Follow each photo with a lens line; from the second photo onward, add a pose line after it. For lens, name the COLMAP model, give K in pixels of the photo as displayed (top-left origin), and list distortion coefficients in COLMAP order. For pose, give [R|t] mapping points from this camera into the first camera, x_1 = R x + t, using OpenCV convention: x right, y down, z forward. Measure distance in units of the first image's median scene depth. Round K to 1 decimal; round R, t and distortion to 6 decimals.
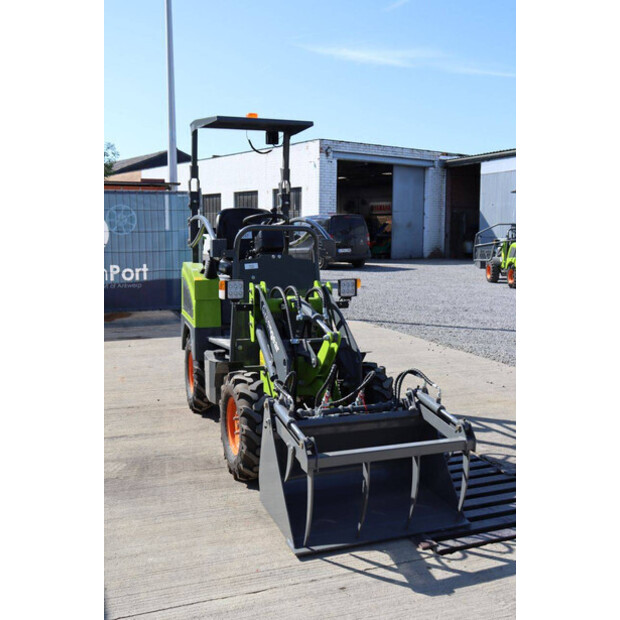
lens RADIAL K [[693.3, 0, 310.7], [0, 693.3, 308.2], [0, 0, 1]] dist [-0.019296, 0.024697]
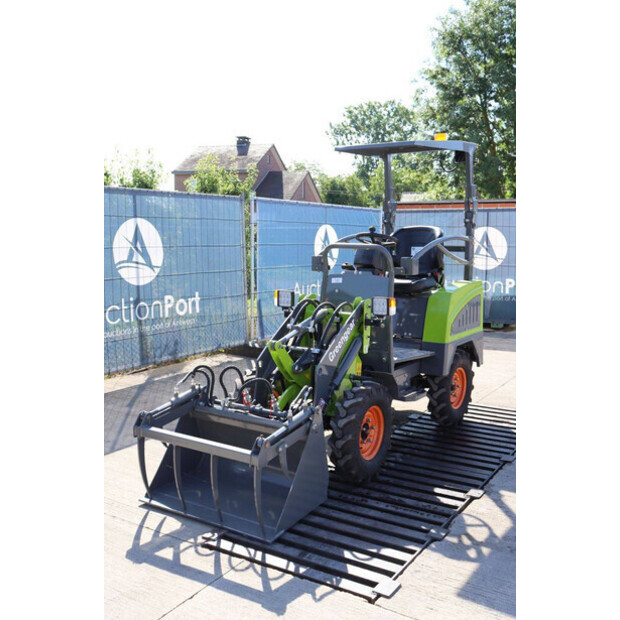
lens RADIAL K [[667.9, 0, 310.1], [0, 667.9, 307.8], [0, 0, 1]] dist [-0.072678, 0.038538]
pose [[0.579828, 0.085829, -0.810205, 1.064471], [-0.098088, 0.994556, 0.035161, -0.070660], [0.808813, 0.059084, 0.585091, 0.484698]]
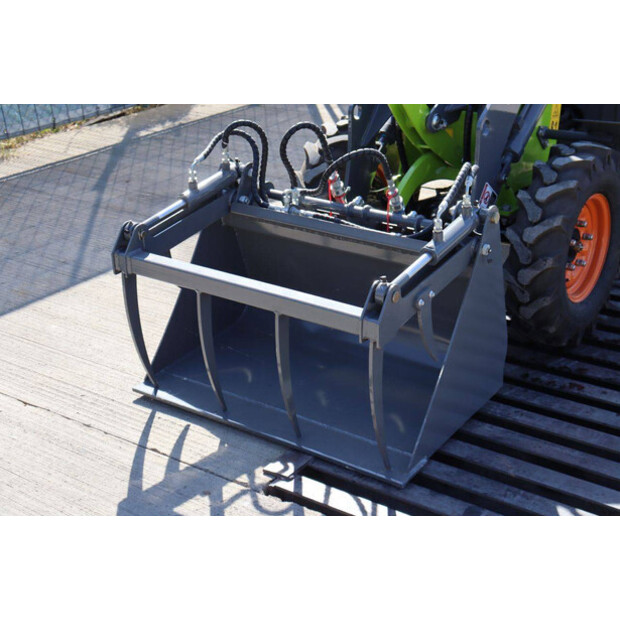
lens RADIAL K [[1062.1, 0, 308.8], [0, 1062.1, 310.9], [0, 0, 1]] dist [0.092911, 0.172919]
pose [[0.528928, 0.312030, -0.789223, 0.803443], [-0.065026, 0.942123, 0.328902, -0.059982], [0.846172, -0.122646, 0.518605, 0.583186]]
